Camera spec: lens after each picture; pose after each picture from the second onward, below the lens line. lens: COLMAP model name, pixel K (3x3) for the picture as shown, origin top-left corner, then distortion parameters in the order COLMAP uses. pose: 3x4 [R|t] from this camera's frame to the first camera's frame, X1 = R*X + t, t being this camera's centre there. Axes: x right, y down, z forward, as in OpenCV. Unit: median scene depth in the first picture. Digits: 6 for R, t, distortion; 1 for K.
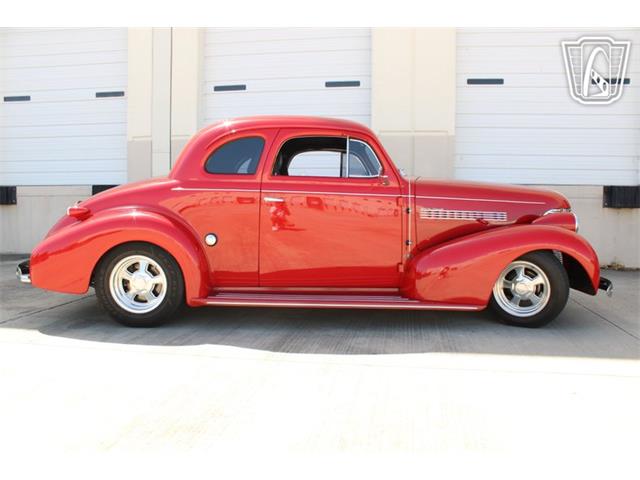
lens RADIAL K [[565.4, 0, 320.0], [0, 565.4, 240.0], [0, 0, 1]] dist [-0.161543, 0.168426]
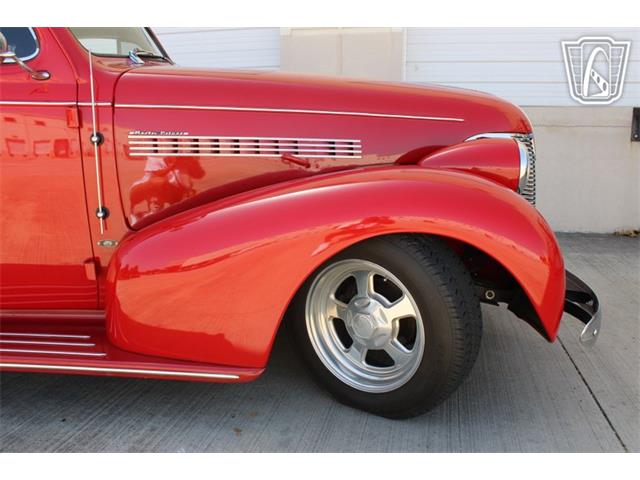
lens RADIAL K [[565.4, 0, 320.0], [0, 565.4, 240.0], [0, 0, 1]] dist [-0.161543, 0.168426]
pose [[0.997384, -0.001843, -0.072265, 0.359801], [0.008712, 0.995454, 0.094844, -0.013956], [0.071761, -0.095226, 0.992866, 0.591989]]
